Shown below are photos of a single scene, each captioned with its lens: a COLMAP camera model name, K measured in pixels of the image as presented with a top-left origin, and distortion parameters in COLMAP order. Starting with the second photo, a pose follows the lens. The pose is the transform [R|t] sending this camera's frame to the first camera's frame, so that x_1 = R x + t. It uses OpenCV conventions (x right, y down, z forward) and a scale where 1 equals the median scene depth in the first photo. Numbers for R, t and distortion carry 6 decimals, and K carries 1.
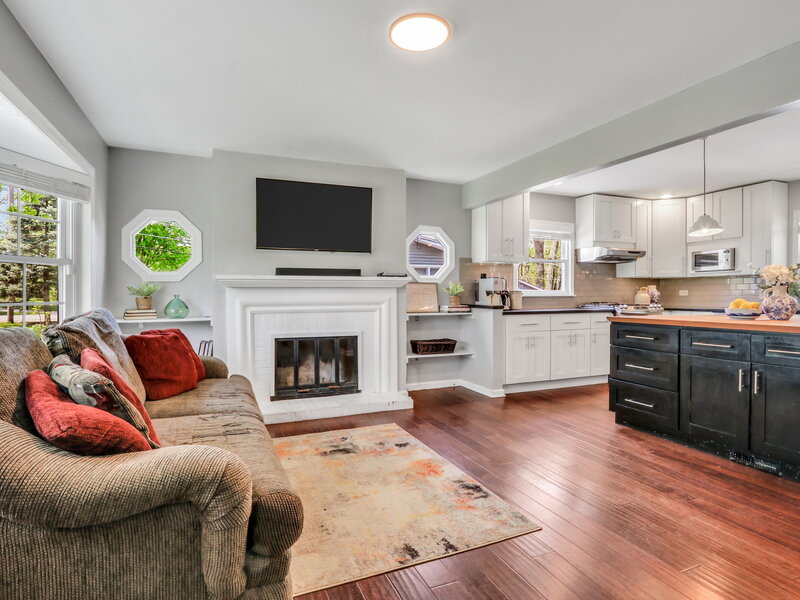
lens RADIAL K [[453.0, 0, 400.0], [0, 453.0, 300.0], [0, 0, 1]] dist [-0.017001, 0.001634]
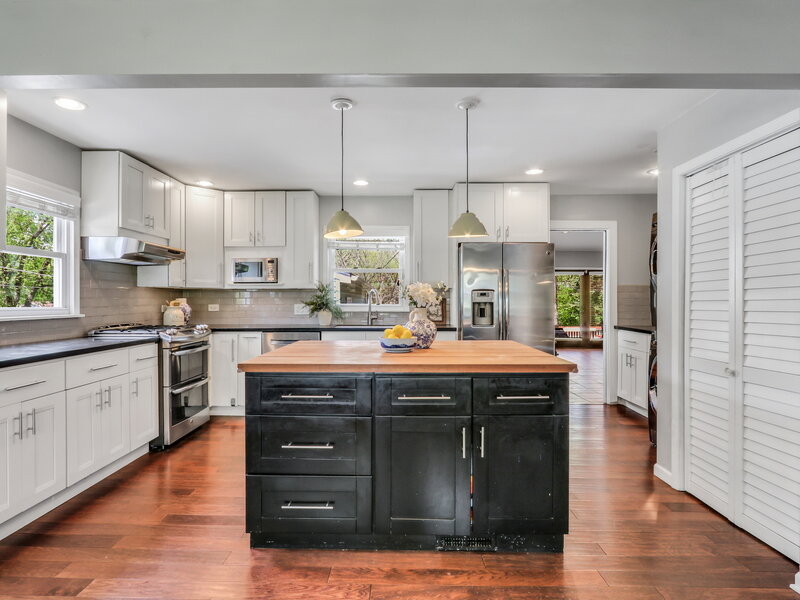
lens RADIAL K [[453.0, 0, 400.0], [0, 453.0, 300.0], [0, 0, 1]] dist [-0.017001, 0.001634]
pose [[0.405281, 0.004233, 0.914182, 0.022901], [0.005738, 0.999958, -0.007174, -0.025228], [-0.914174, 0.008153, 0.405239, 0.418686]]
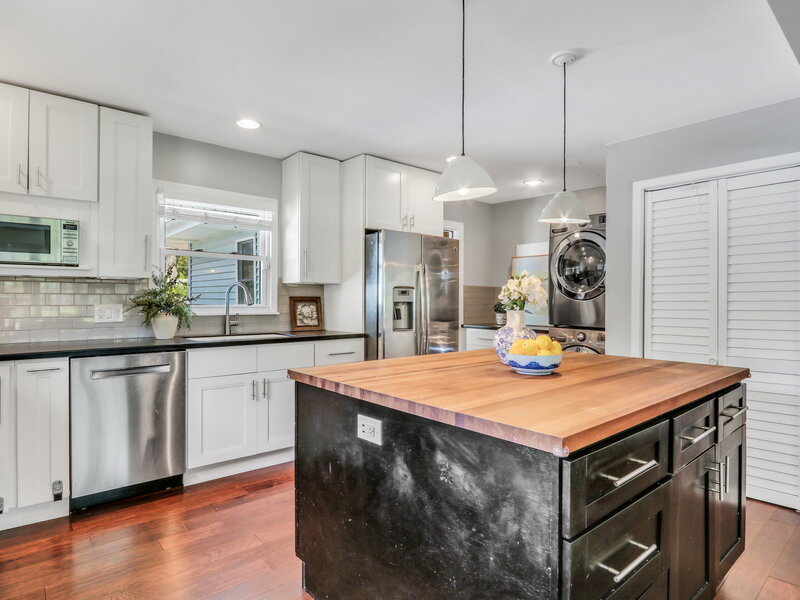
lens RADIAL K [[453.0, 0, 400.0], [0, 453.0, 300.0], [0, 0, 1]] dist [-0.017001, 0.001634]
pose [[-0.293646, 0.001166, 0.955914, 0.169407], [0.003664, 0.999993, -0.000094, -0.028861], [-0.955907, 0.003474, -0.293648, 0.814937]]
